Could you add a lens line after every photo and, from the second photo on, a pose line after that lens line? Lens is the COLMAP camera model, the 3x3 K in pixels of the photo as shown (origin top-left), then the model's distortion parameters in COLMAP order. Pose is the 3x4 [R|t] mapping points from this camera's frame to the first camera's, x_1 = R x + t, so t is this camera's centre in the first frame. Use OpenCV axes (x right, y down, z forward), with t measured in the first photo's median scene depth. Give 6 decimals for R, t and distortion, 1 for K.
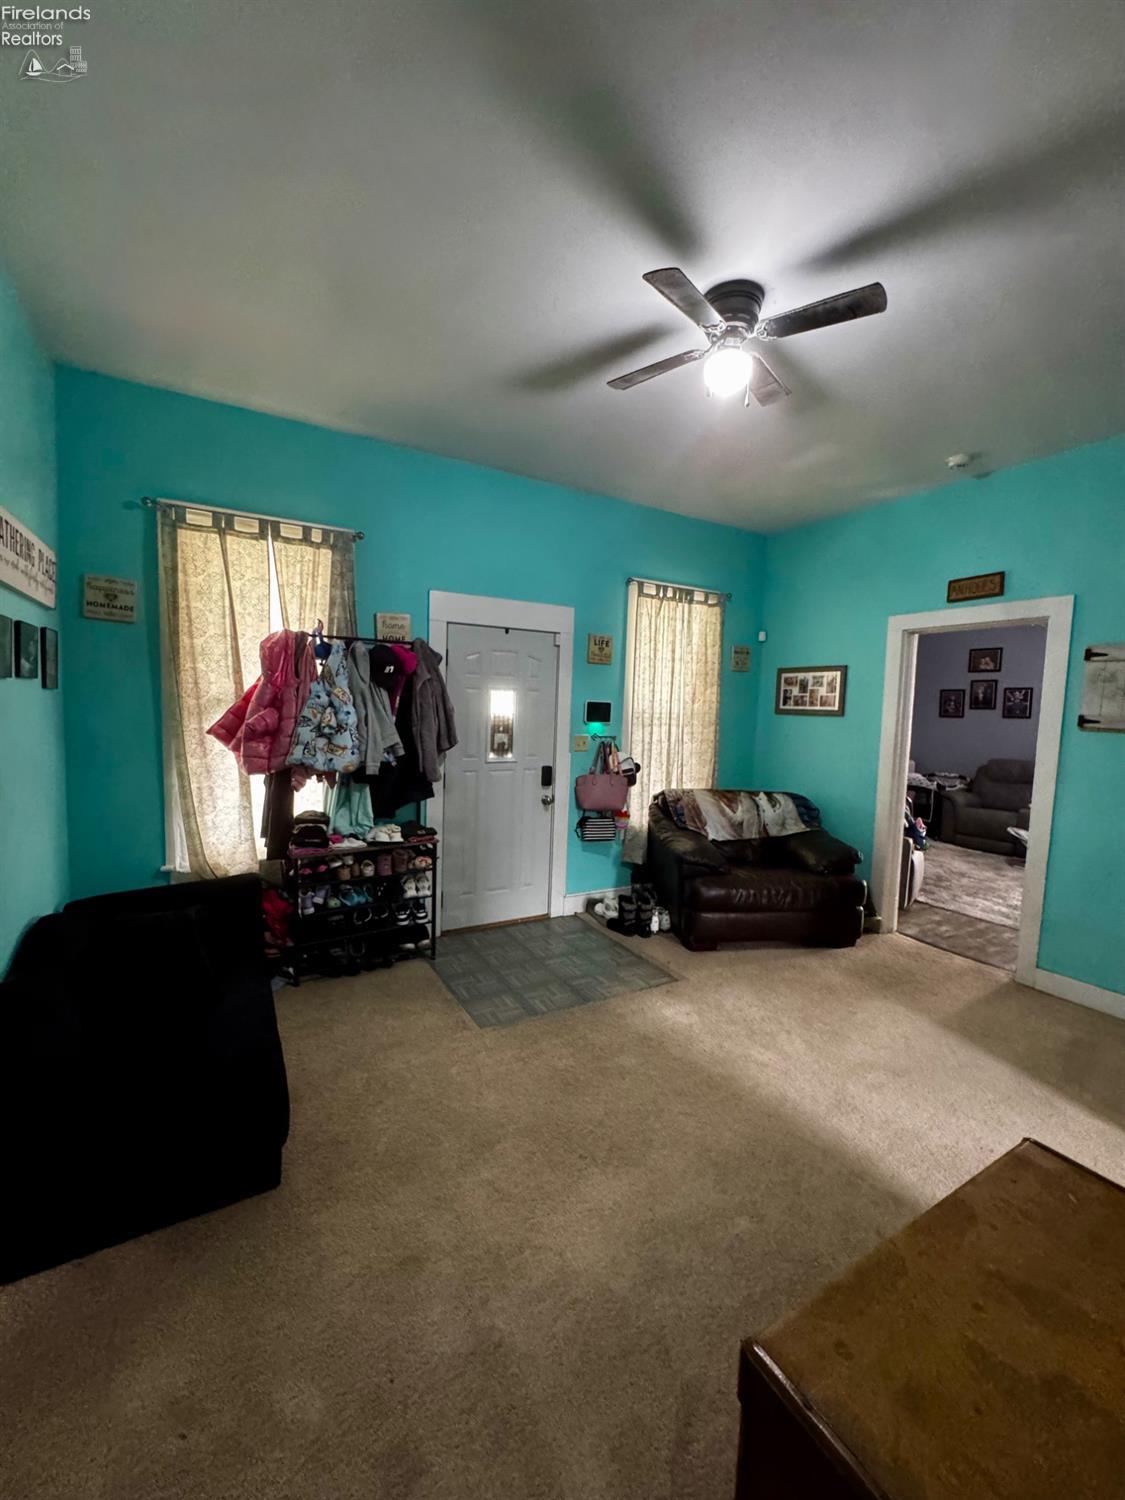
lens RADIAL K [[599.5, 0, 558.3], [0, 599.5, 746.5], [0, 0, 1]] dist [-0.006885, 0.000874]
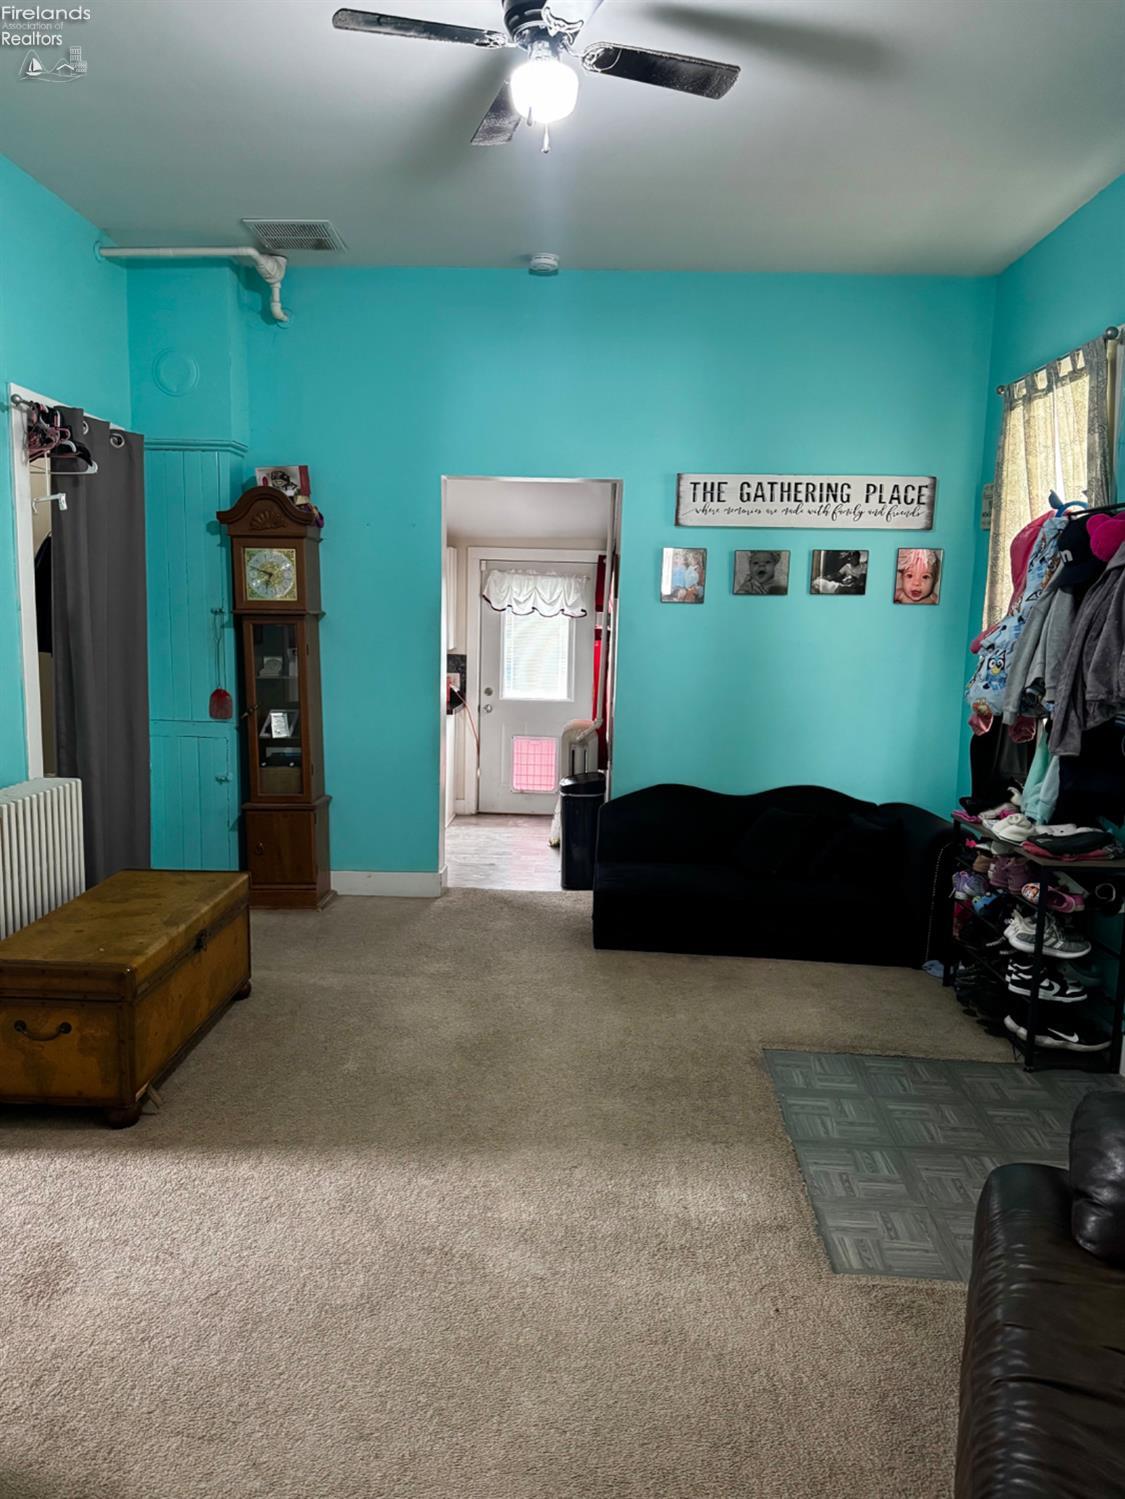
lens RADIAL K [[1049.3, 0, 565.2], [0, 1049.3, 750.9], [0, 0, 1]] dist [0.040028, -0.062249]
pose [[-0.532486, 0.063570, -0.844049, 1.036412], [-0.109879, 0.983547, 0.143396, -0.037433], [0.839277, 0.169099, -0.516740, 1.376252]]
